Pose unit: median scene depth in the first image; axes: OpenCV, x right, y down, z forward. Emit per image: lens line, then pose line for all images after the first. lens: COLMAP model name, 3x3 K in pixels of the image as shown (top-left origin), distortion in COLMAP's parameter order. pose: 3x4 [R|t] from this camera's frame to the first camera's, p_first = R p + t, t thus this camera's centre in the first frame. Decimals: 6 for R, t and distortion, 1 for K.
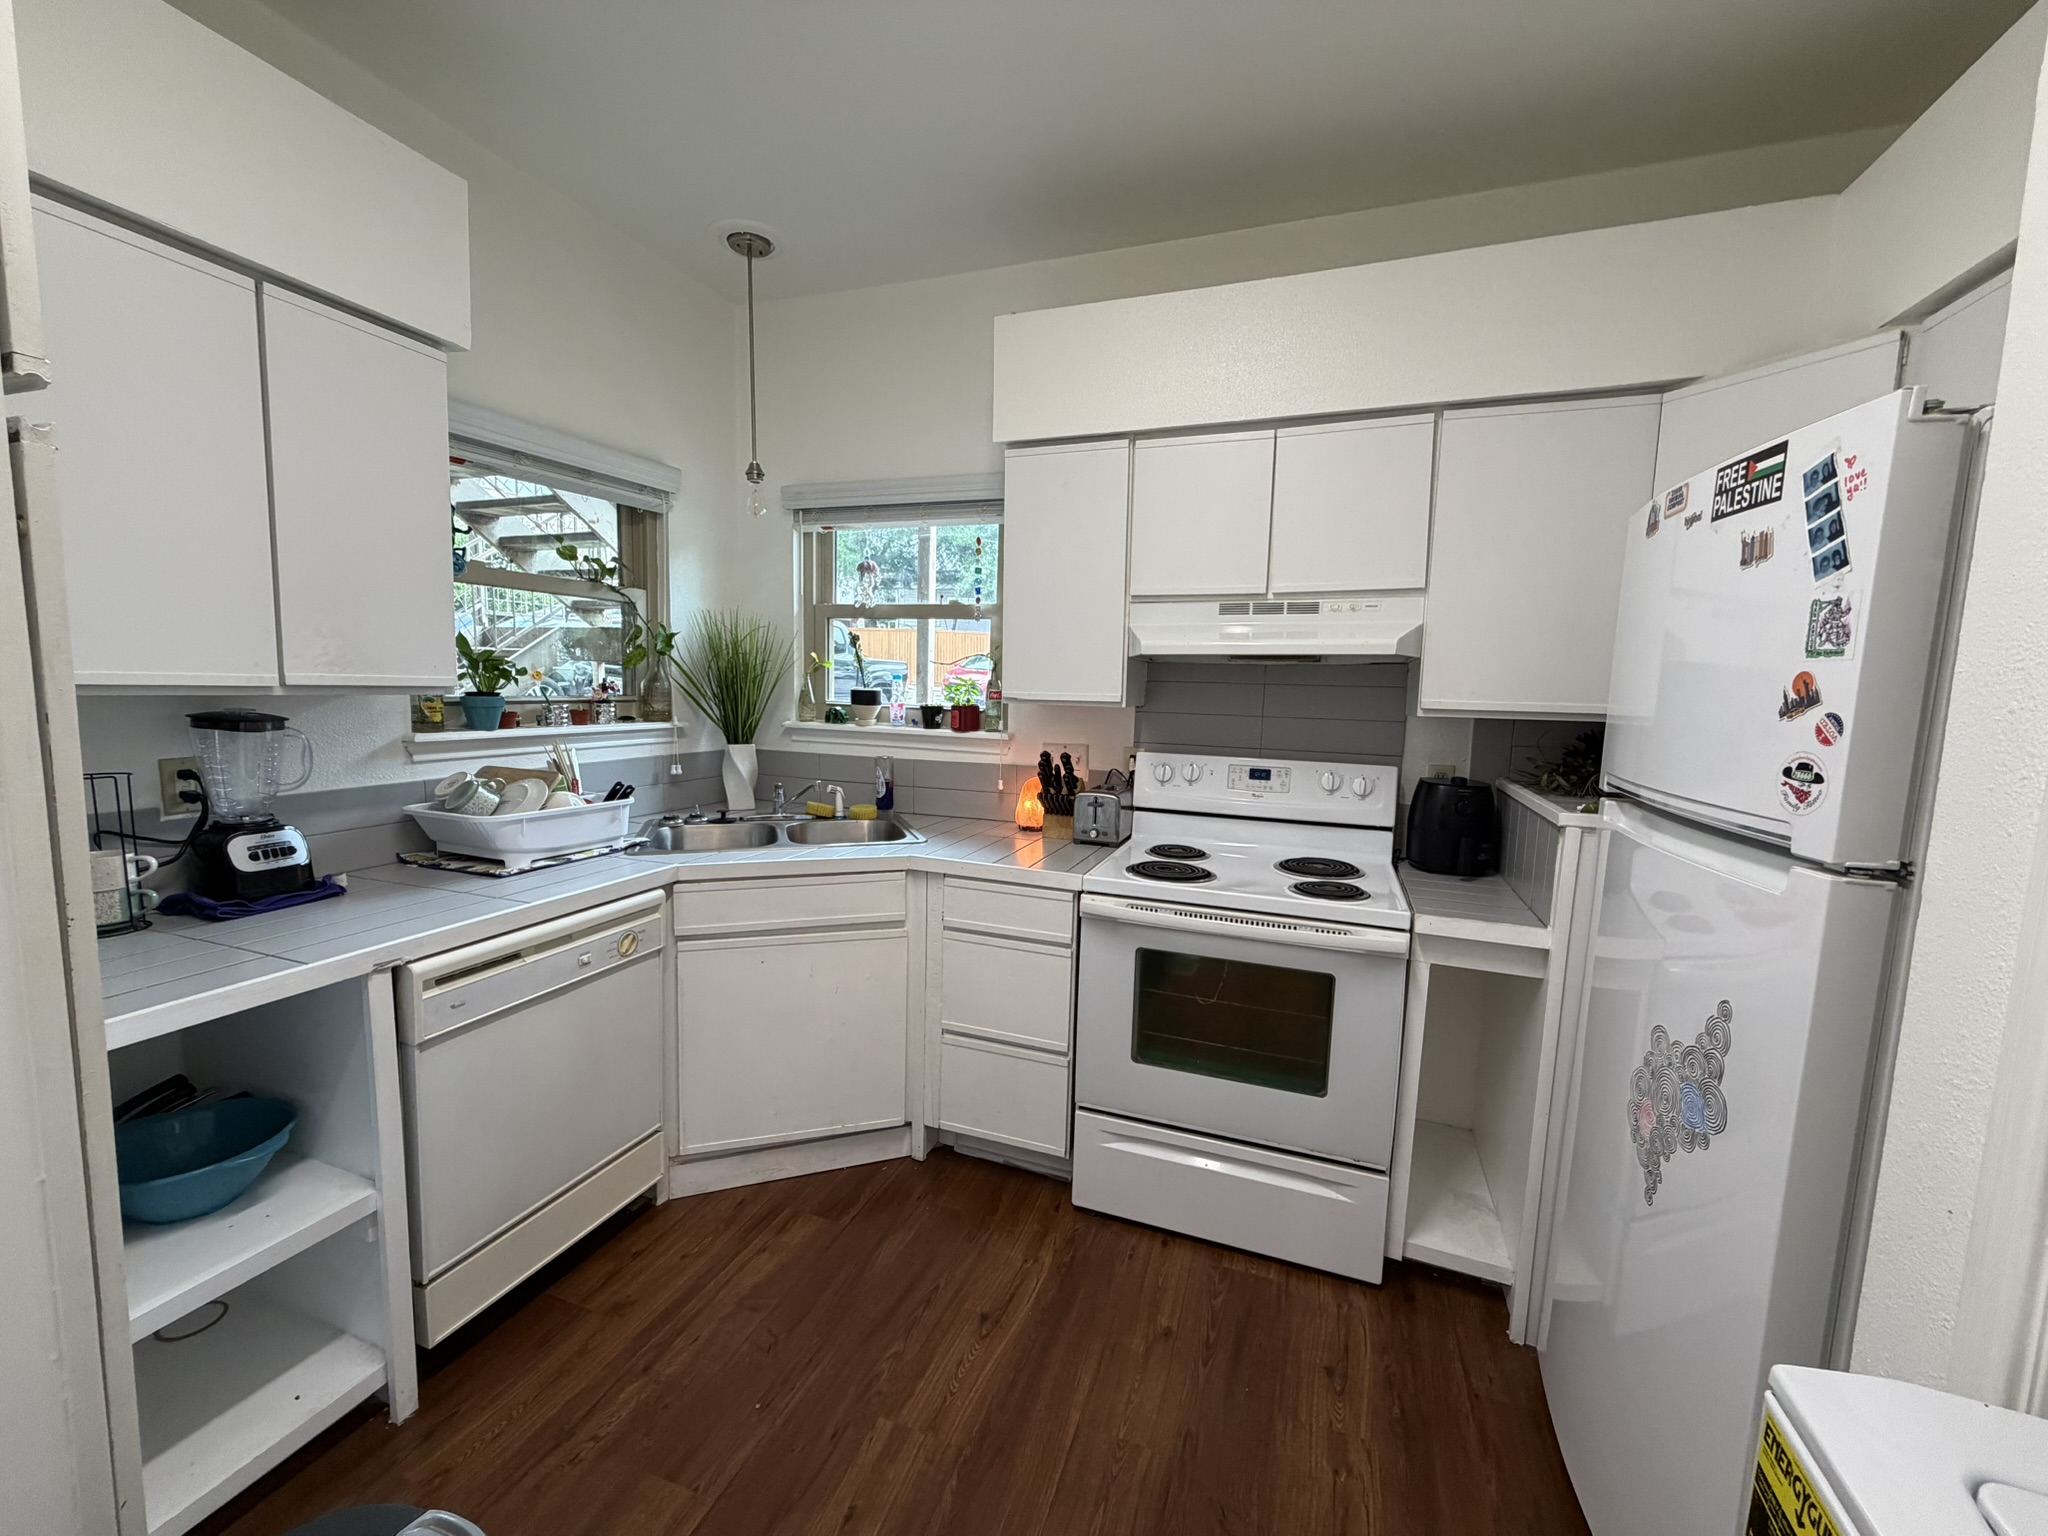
lens RADIAL K [[815.4, 0, 1014.1], [0, 815.4, 774.3], [0, 0, 1]] dist [-0.001083, 0.002594]
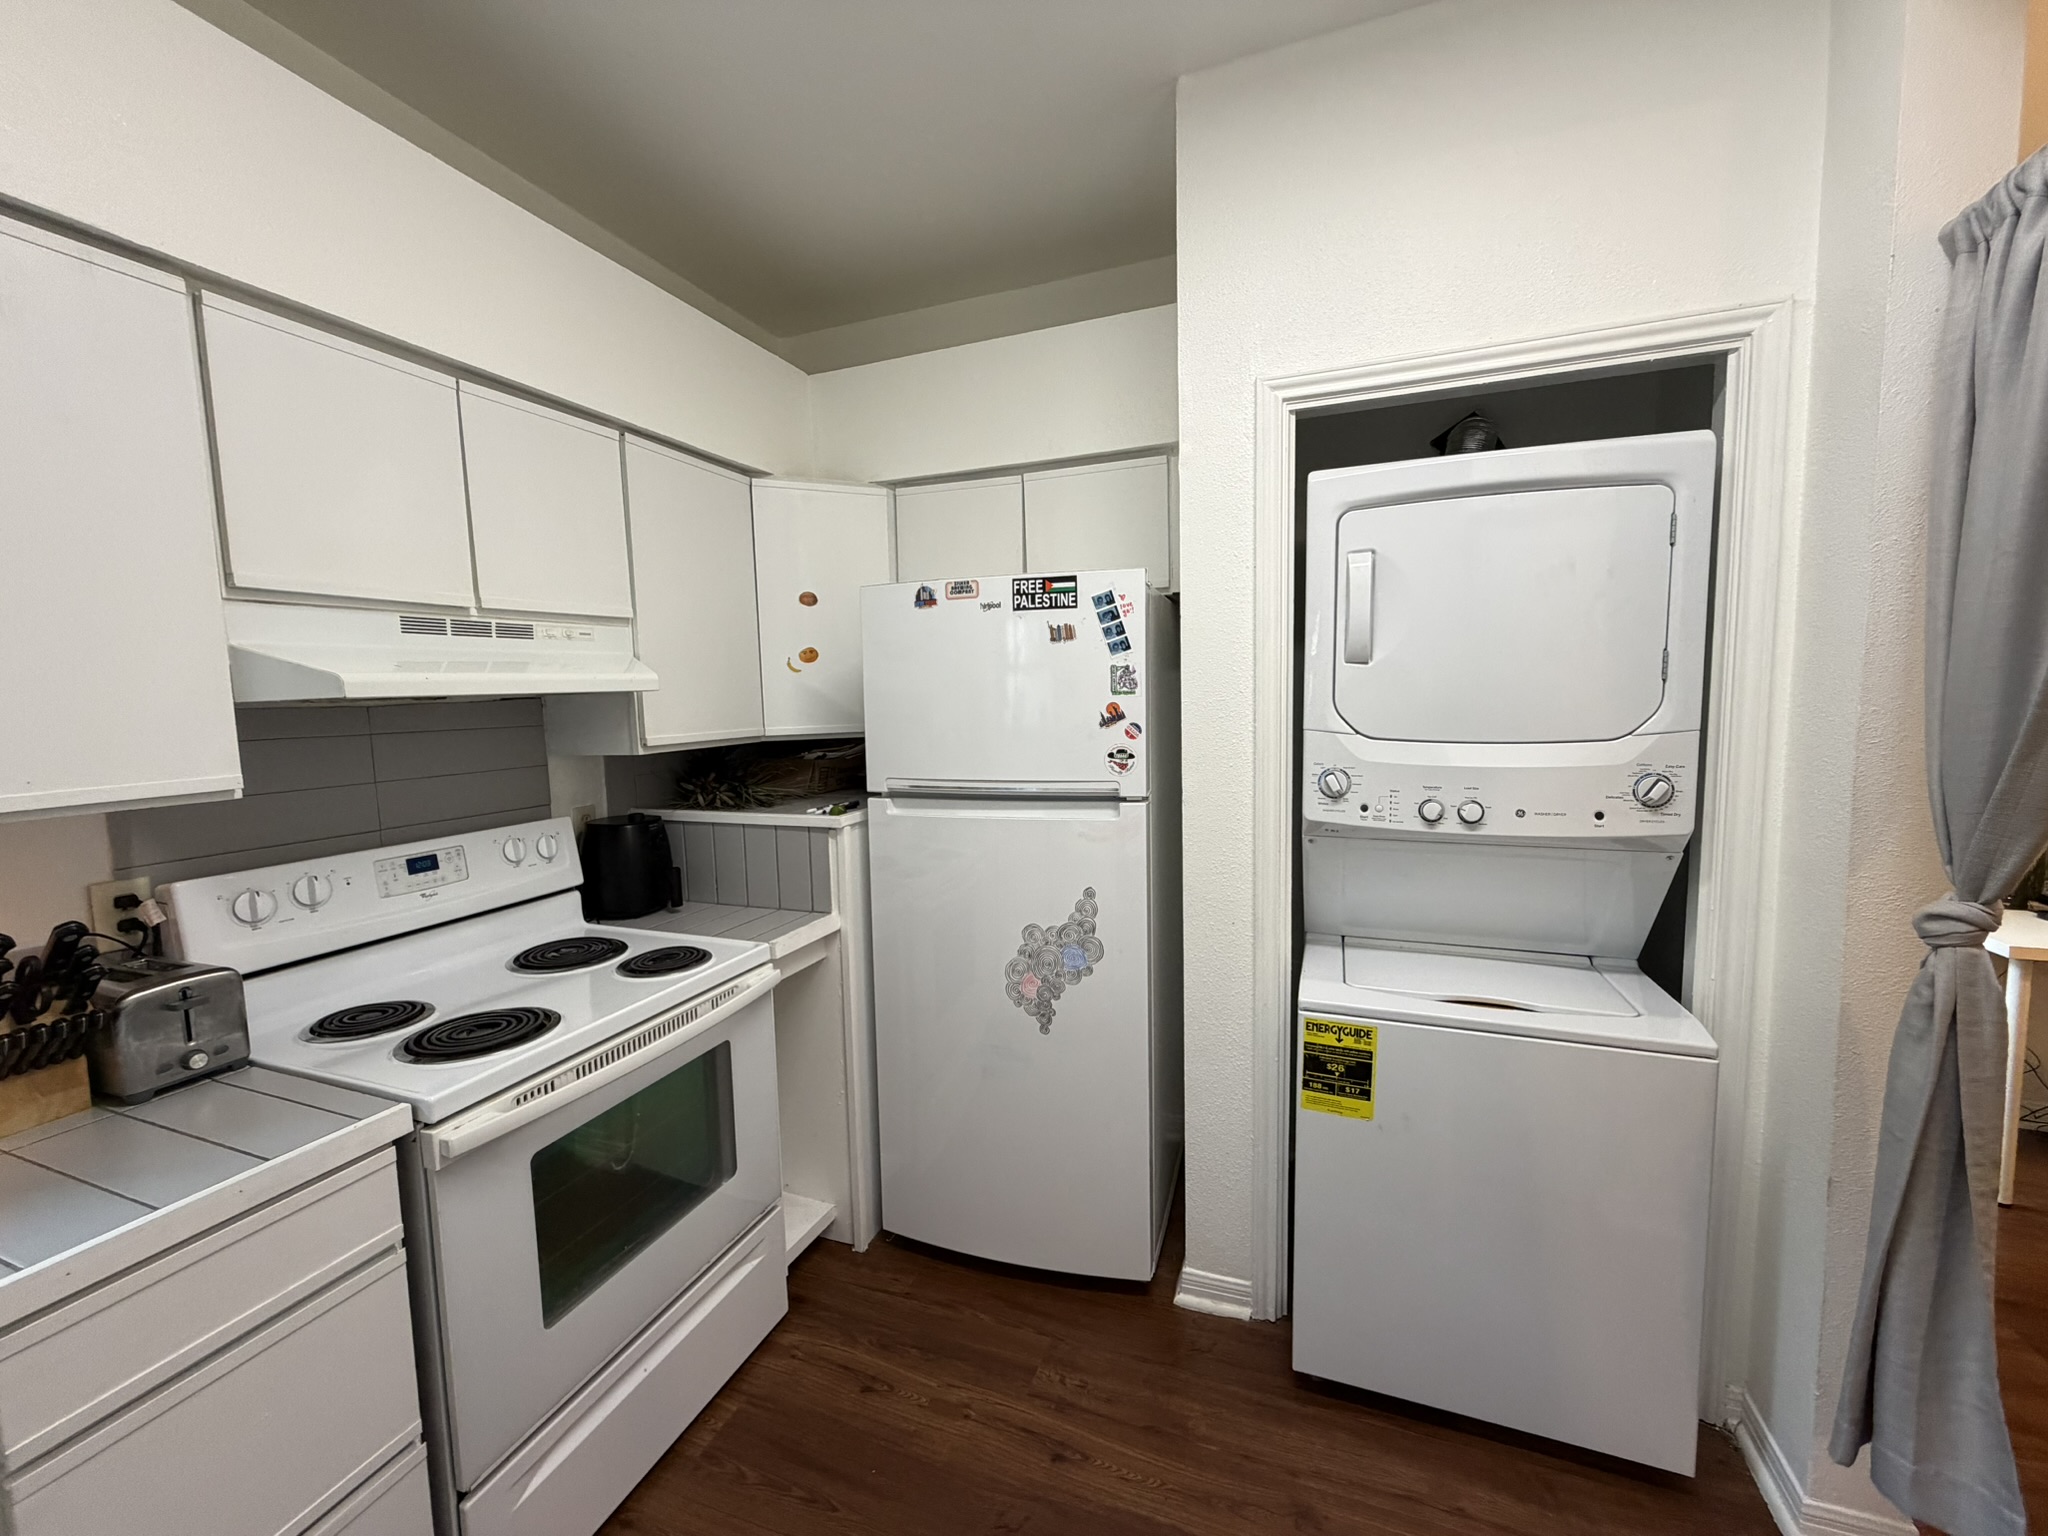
lens RADIAL K [[815.4, 0, 1023.0], [0, 815.4, 771.4], [0, 0, 1]] dist [-0.001083, 0.002594]
pose [[-0.003055, -0.124353, 0.992233, -0.843964], [0.138682, 0.982597, 0.123573, -0.207201], [-0.990332, 0.137982, 0.014244, 1.076591]]
